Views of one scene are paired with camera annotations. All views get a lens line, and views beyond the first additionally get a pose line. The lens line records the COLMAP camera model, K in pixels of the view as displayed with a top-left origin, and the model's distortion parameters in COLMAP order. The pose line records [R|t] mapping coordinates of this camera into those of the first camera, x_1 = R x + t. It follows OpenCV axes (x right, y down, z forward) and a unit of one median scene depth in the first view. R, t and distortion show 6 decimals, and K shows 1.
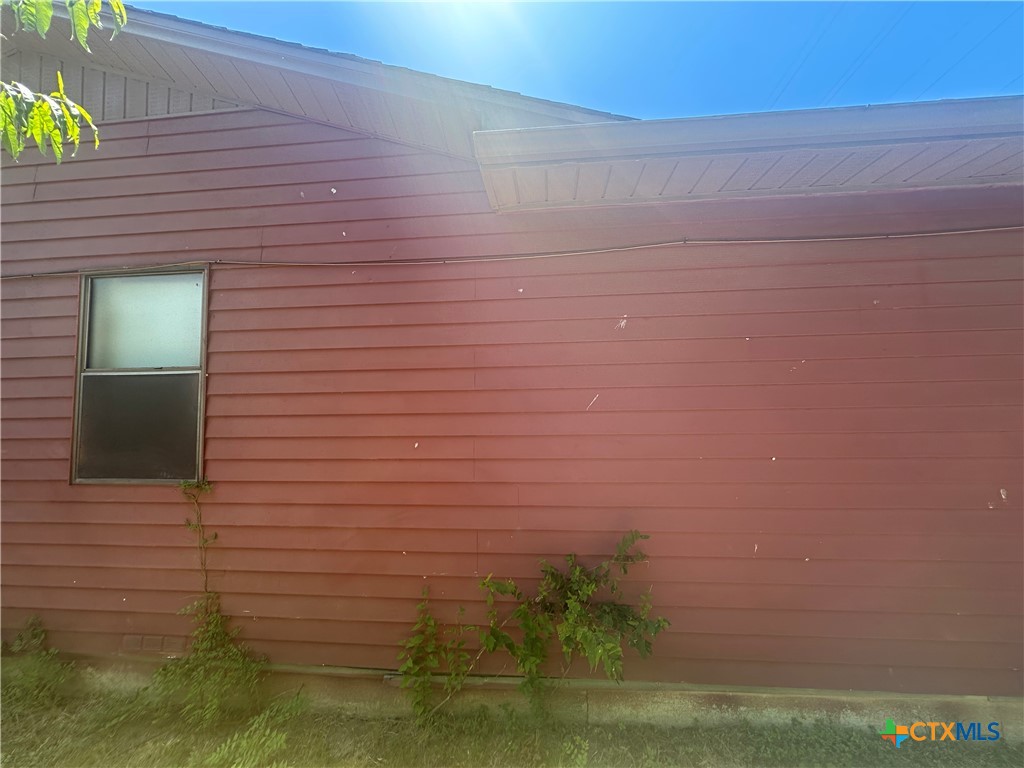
lens RADIAL K [[410.7, 0, 511.5], [0, 410.7, 378.3], [0, 0, 1]] dist [-0.004386, 0.000958]
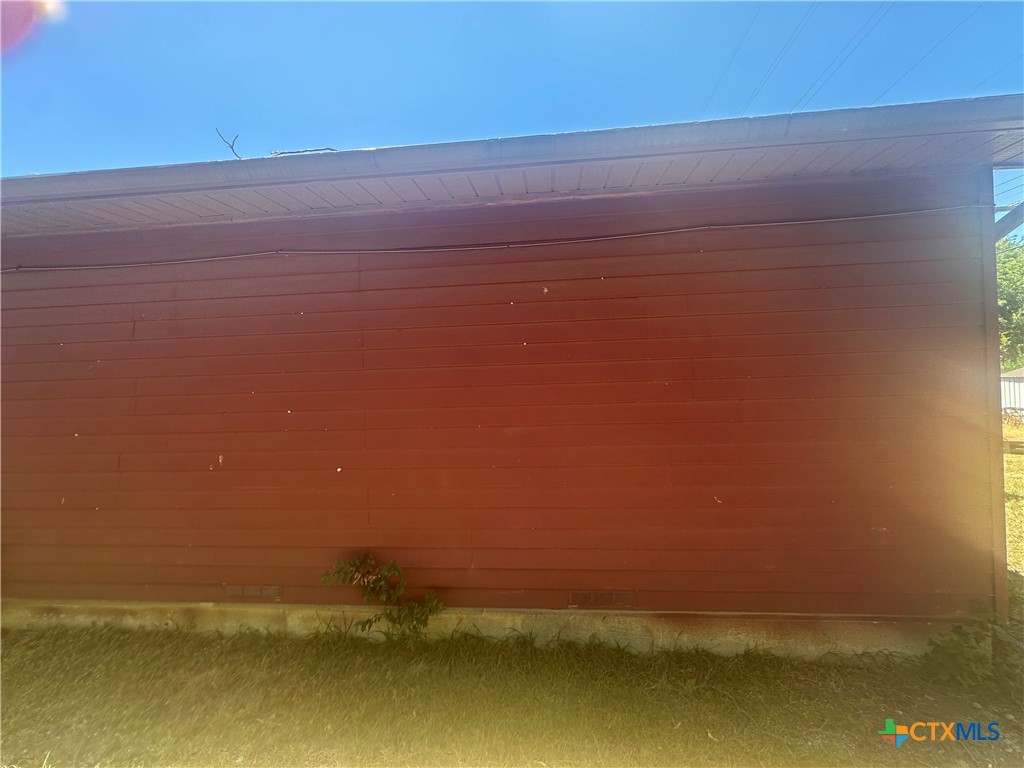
lens RADIAL K [[410.7, 0, 512.3], [0, 410.7, 389.9], [0, 0, 1]] dist [-0.004386, 0.000958]
pose [[0.999924, -0.009690, 0.007654, 2.107678], [0.009192, 0.997991, 0.062691, -0.019336], [-0.008246, -0.062616, 0.998004, -0.336582]]
